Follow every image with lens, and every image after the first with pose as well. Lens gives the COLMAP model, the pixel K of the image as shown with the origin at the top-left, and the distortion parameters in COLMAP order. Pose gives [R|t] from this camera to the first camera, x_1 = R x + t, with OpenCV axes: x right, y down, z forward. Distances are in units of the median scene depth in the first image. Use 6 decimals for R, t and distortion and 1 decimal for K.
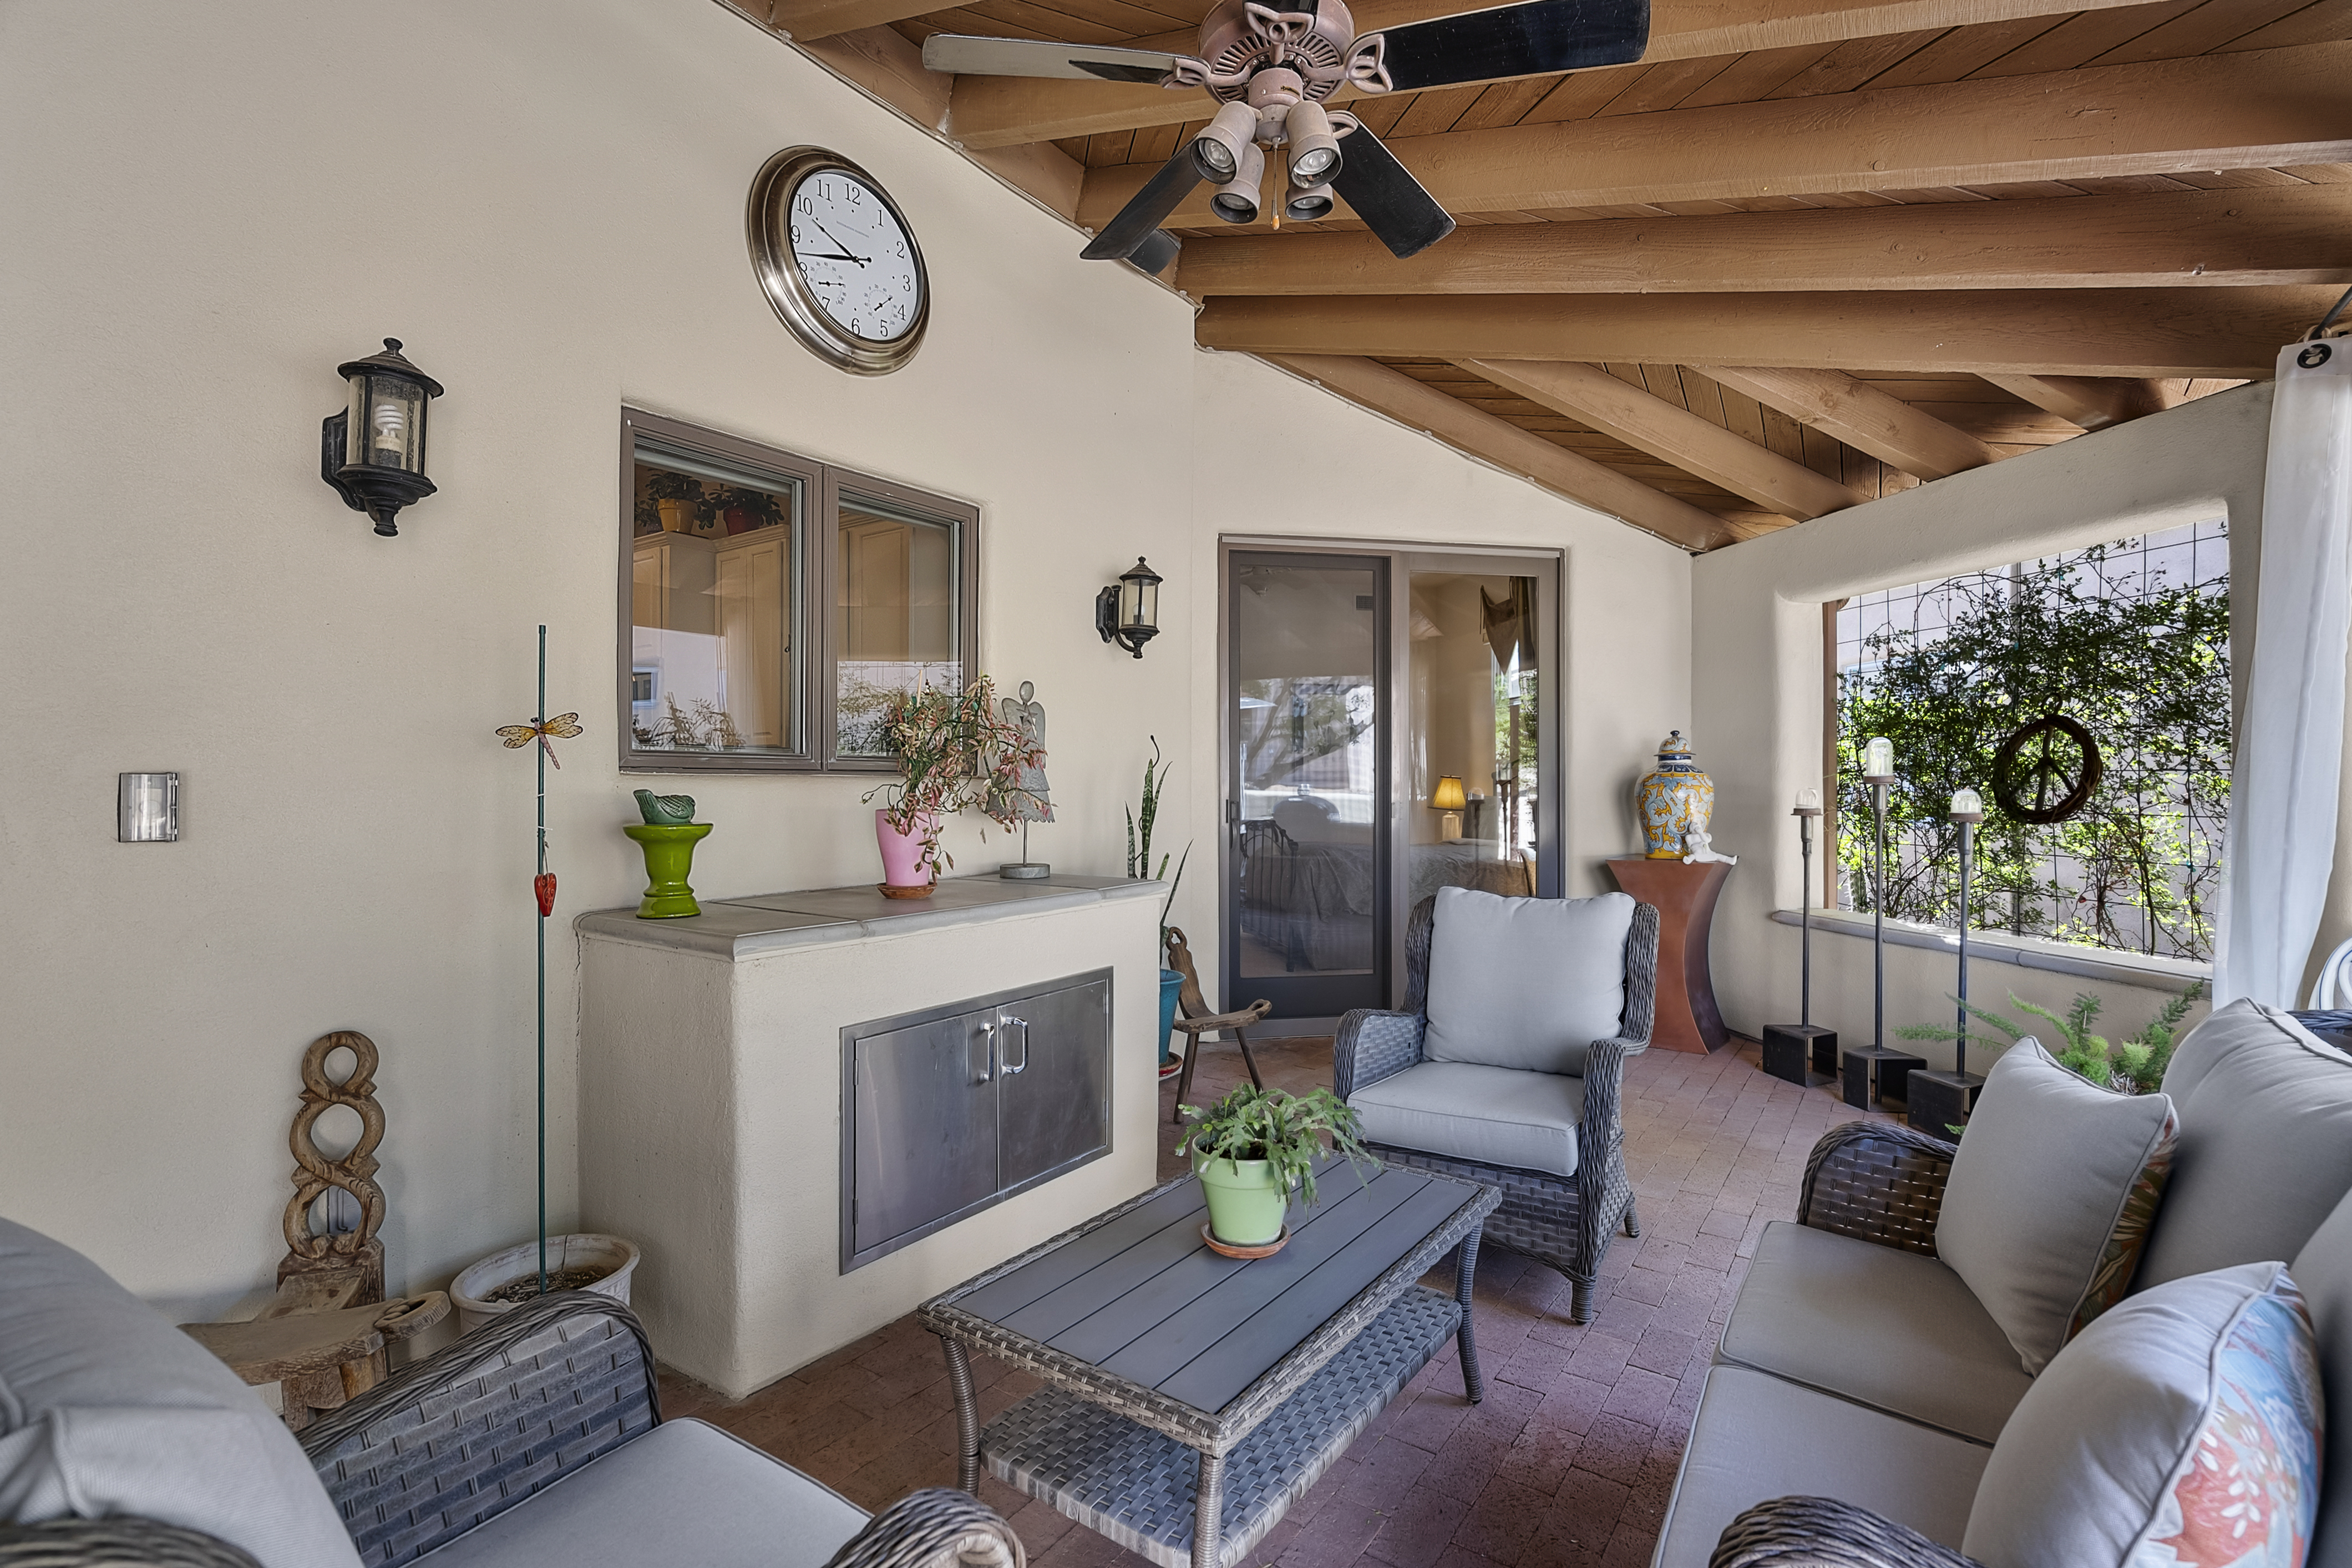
lens RADIAL K [[1072.8, 0, 1174.6], [0, 1072.8, 779.4], [0, 0, 1]] dist [-0.003633, 0.001045]
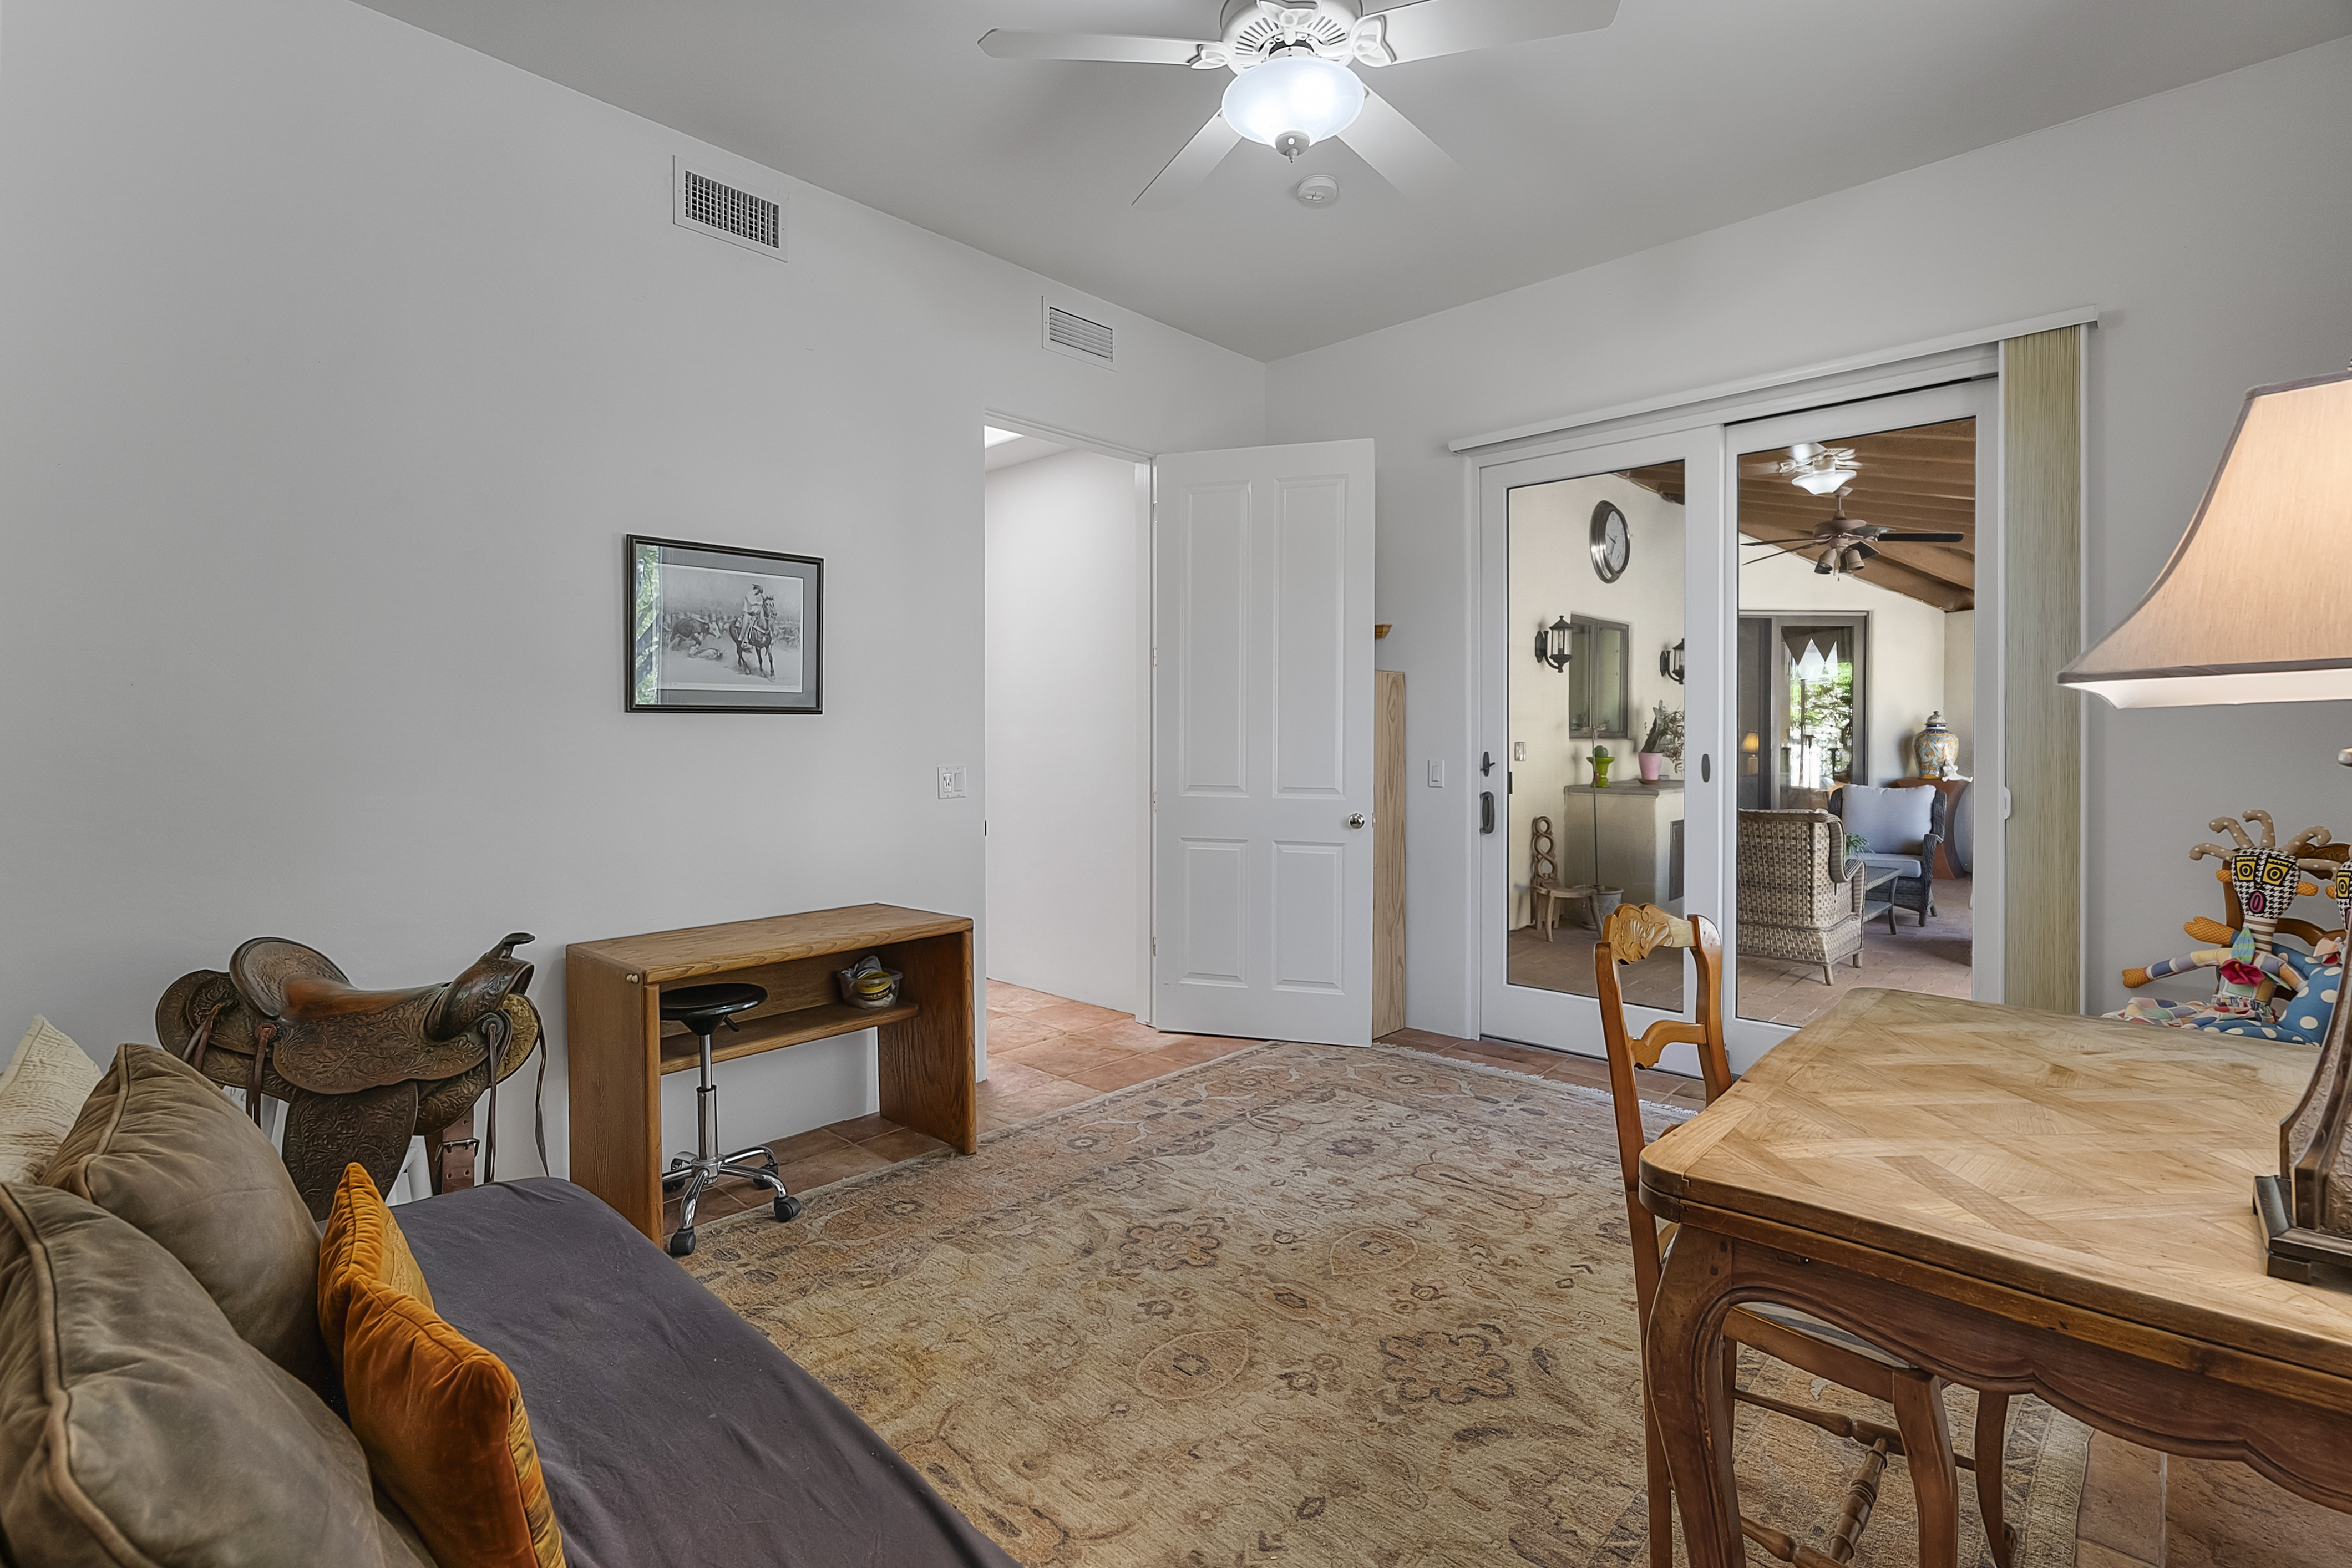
lens RADIAL K [[1072.8, 0, 1174.6], [0, 1072.8, 740.1], [0, 0, 1]] dist [-0.003633, 0.001045]
pose [[0.990611, -0.001430, -0.136701, -0.660222], [0.003475, 0.999886, 0.014722, -0.029468], [0.136664, -0.015059, 0.990503, -1.150673]]
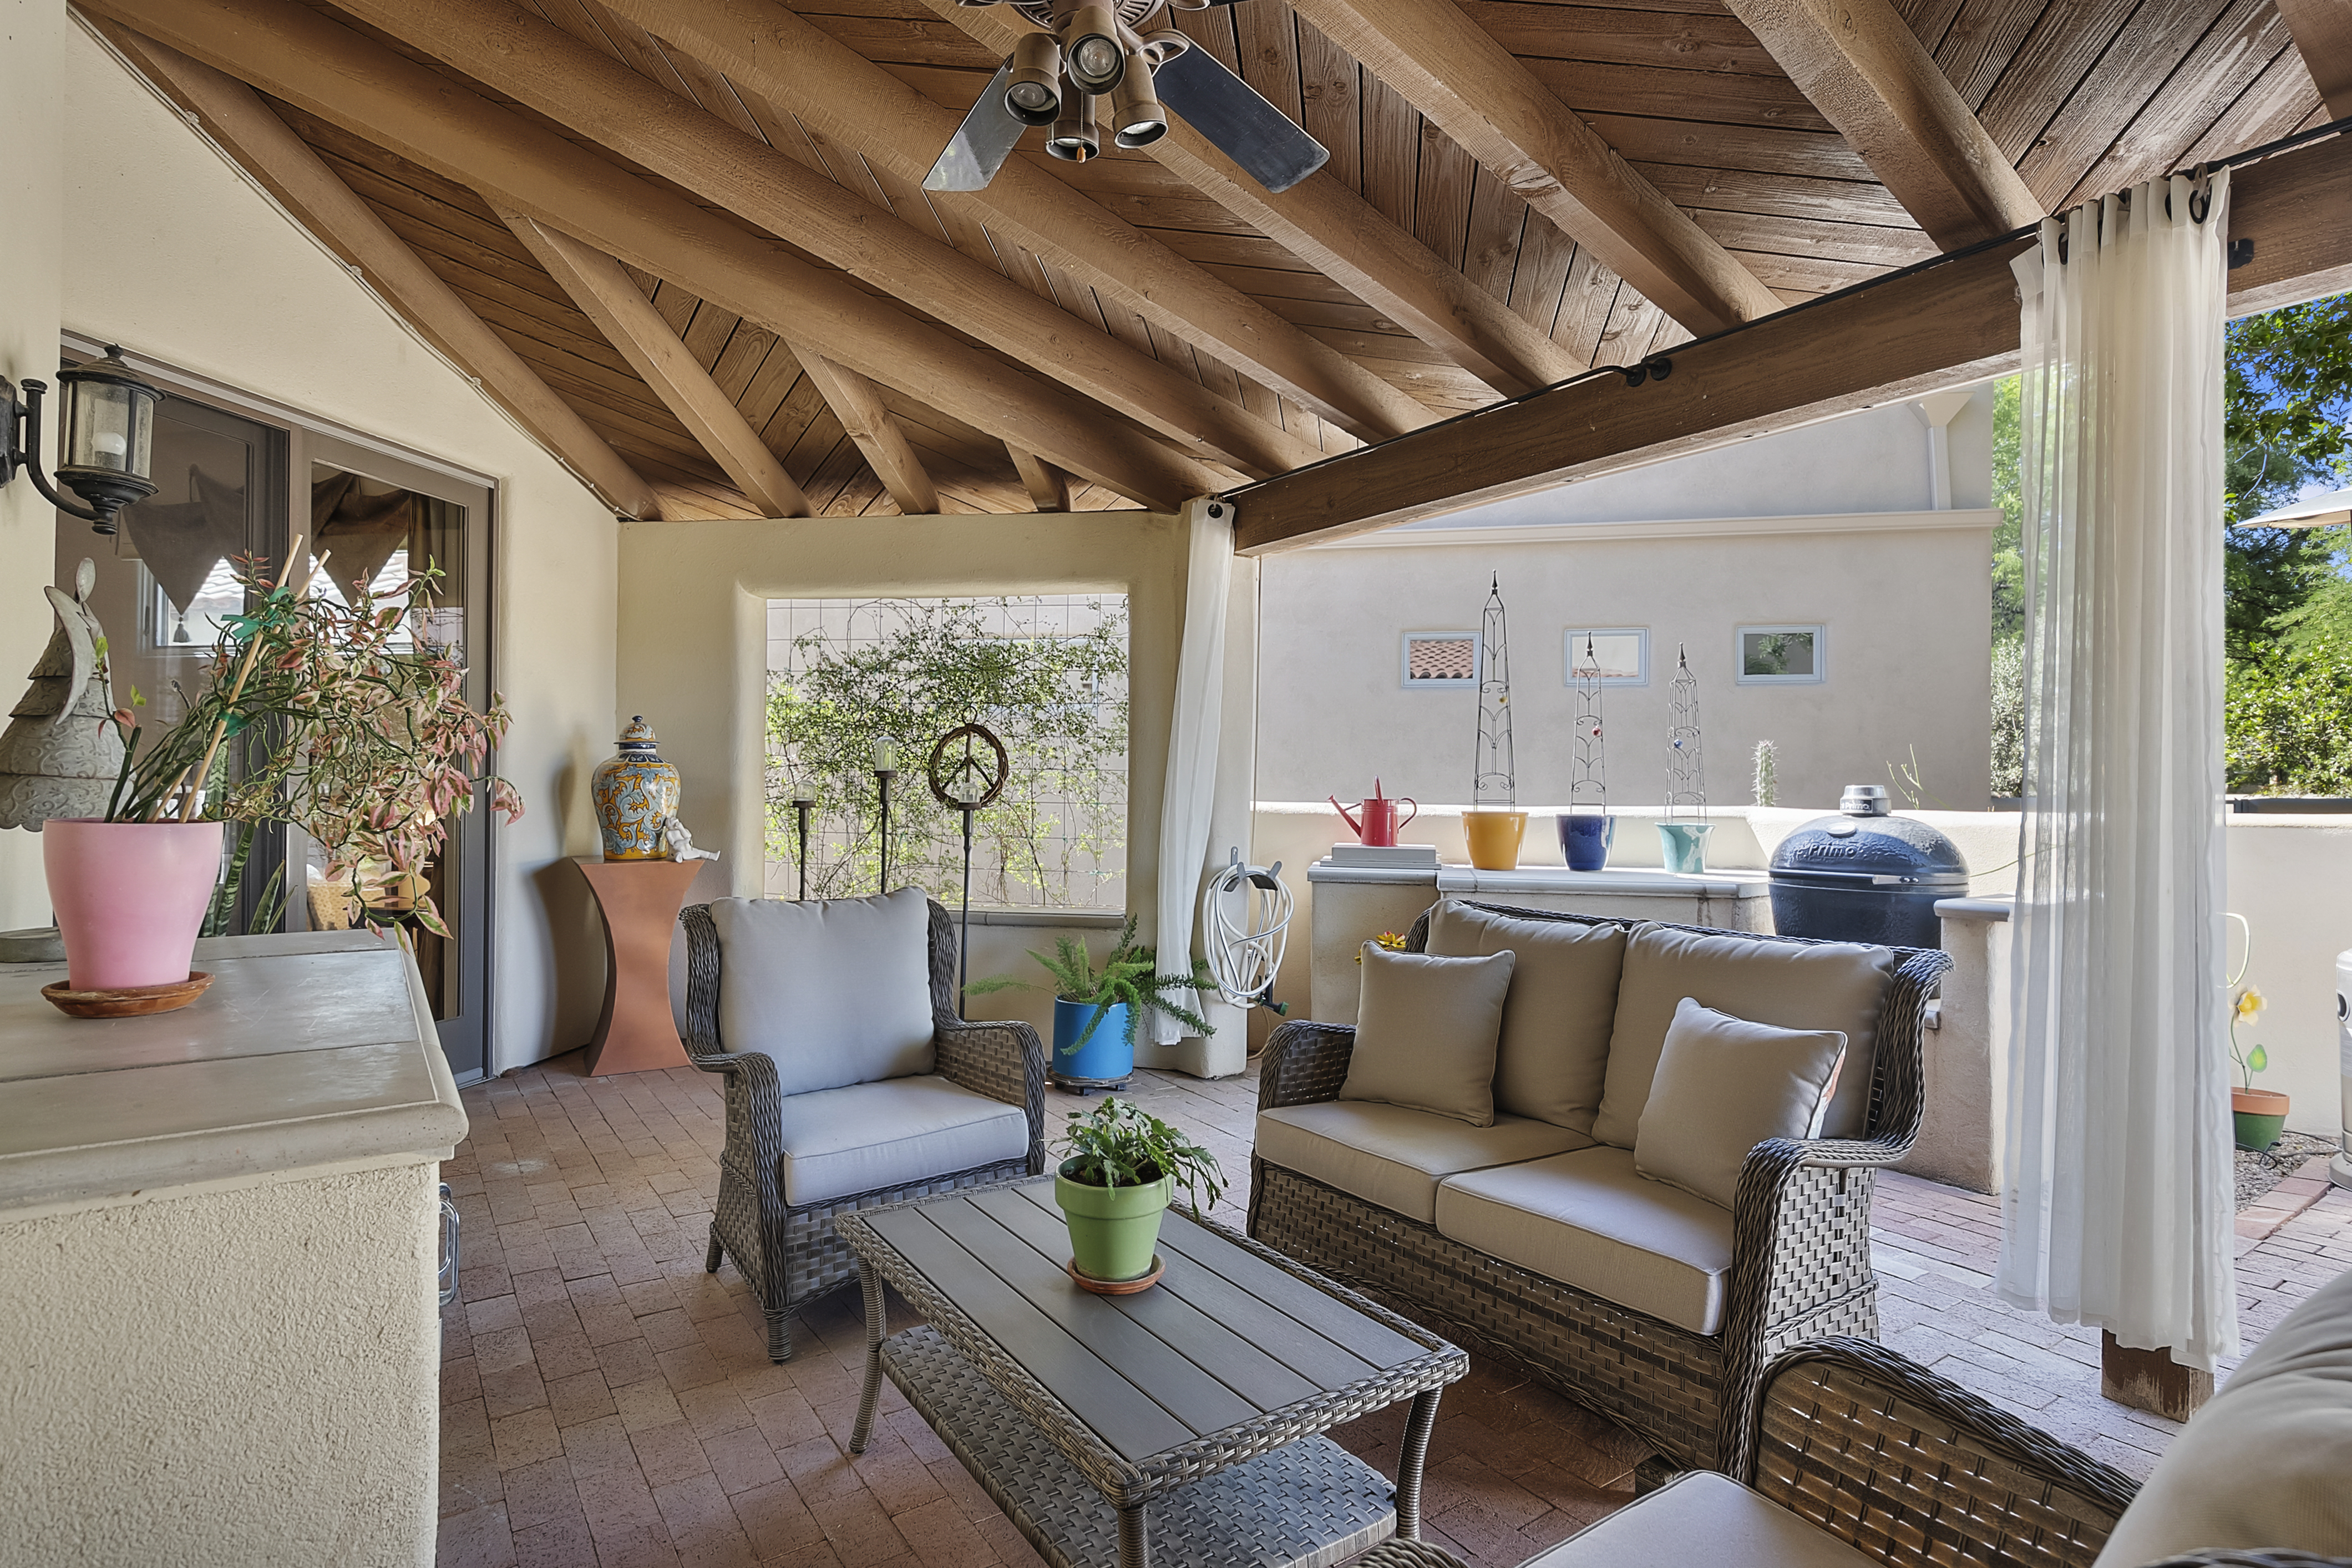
lens RADIAL K [[1212.4, 0, 1185.2], [0, 1212.4, 781.0], [0, 0, 1]] dist [0.001106, 0.001108]
pose [[0.341786, 0.004976, 0.939765, -0.364509], [-0.010835, 0.999940, -0.001354, 0.005657], [-0.939715, -0.009720, 0.341819, 0.248741]]
